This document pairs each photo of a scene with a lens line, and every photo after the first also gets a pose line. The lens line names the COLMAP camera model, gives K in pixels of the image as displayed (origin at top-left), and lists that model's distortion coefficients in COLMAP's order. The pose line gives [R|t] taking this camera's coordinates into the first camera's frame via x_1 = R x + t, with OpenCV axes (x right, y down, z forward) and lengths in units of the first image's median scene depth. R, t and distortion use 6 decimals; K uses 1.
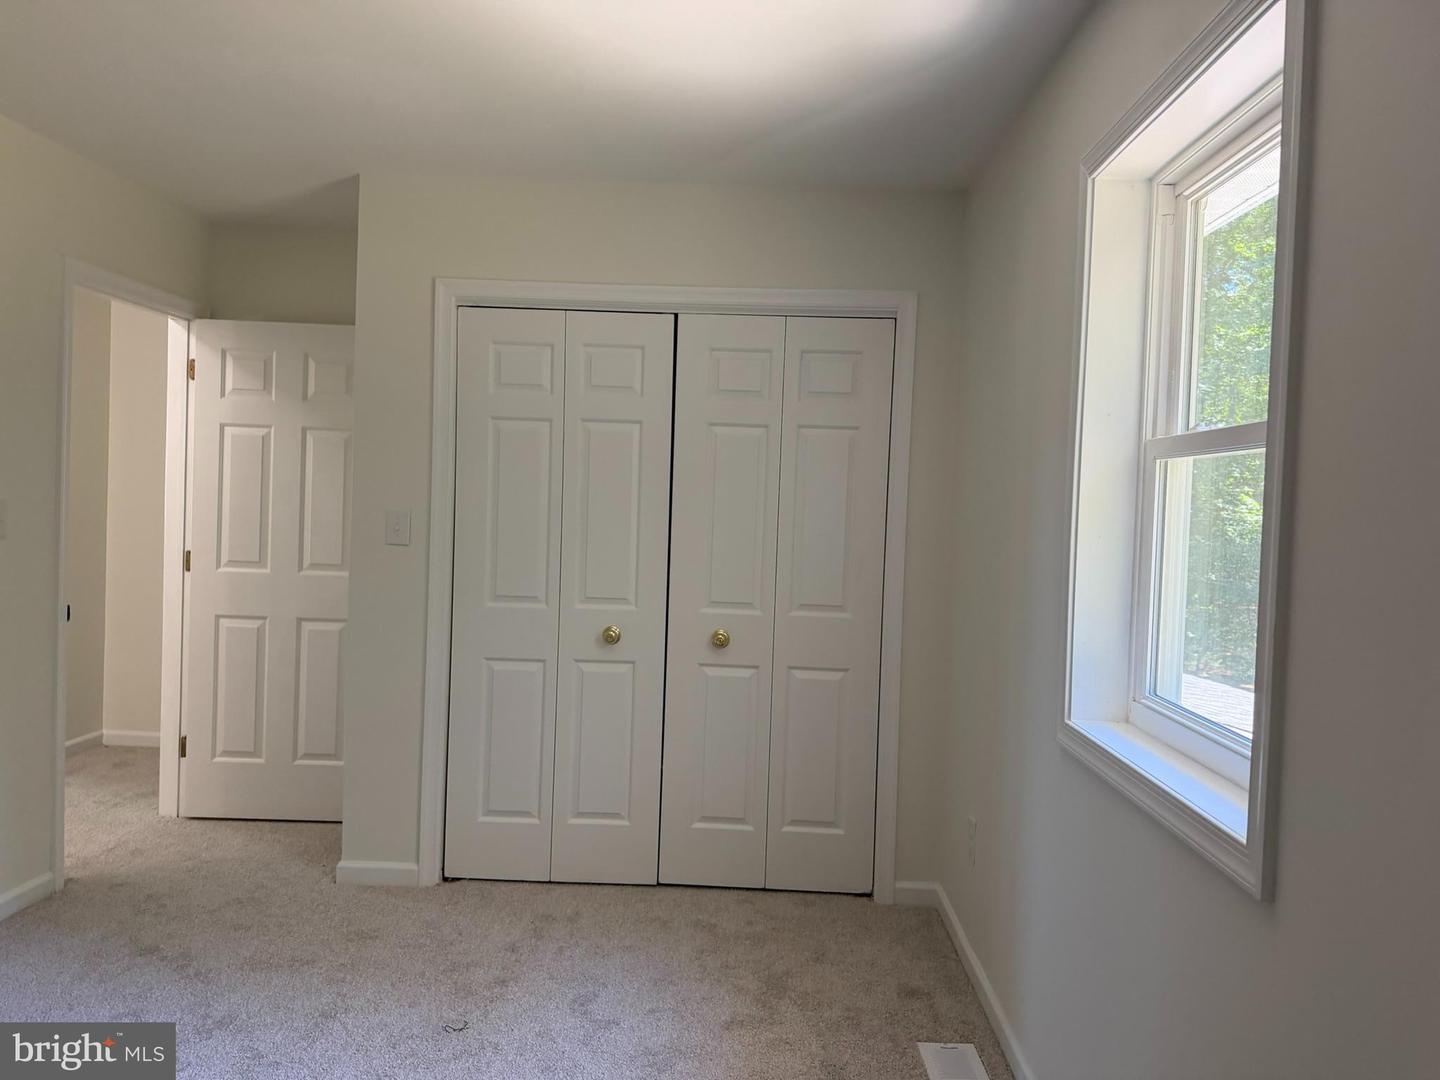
lens RADIAL K [[989.2, 0, 720.0], [0, 989.2, 540.0], [0, 0, 1]] dist [0.072124, -0.000514]
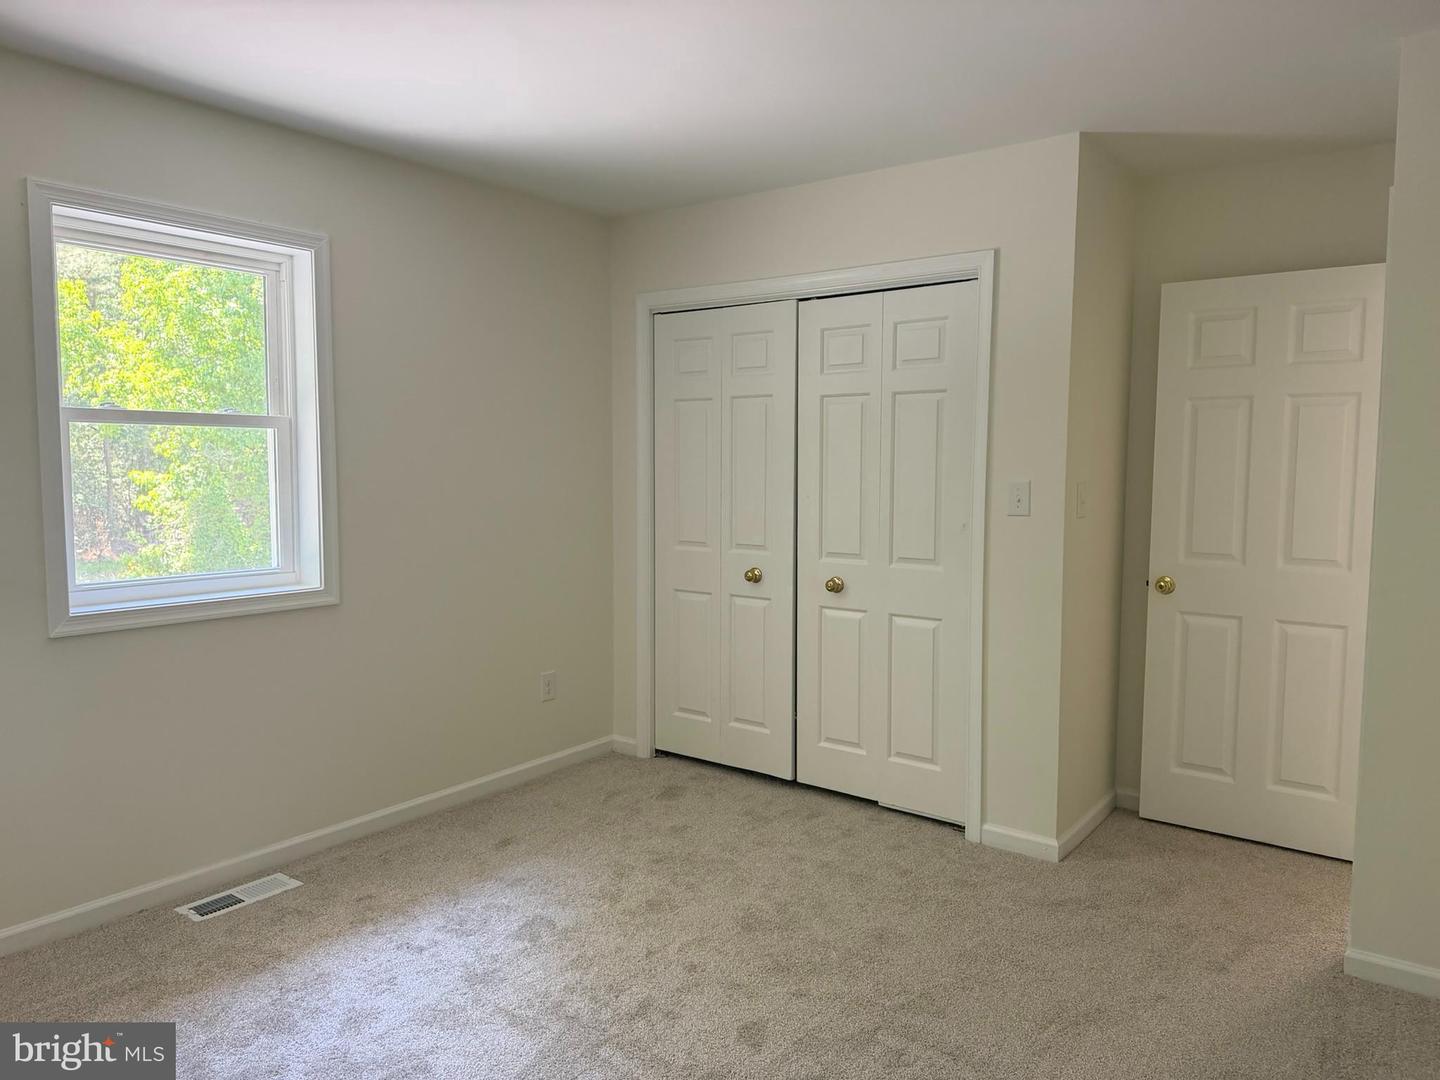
lens RADIAL K [[1019.6, 0, 720.0], [0, 1019.6, 540.0], [0, 0, 1]] dist [-0.001497, 0.002024]
pose [[0.814719, 0.031709, -0.578989, 0.568877], [-0.015273, 0.999331, 0.033239, 0.012878], [0.579655, -0.018237, 0.814658, -0.028826]]
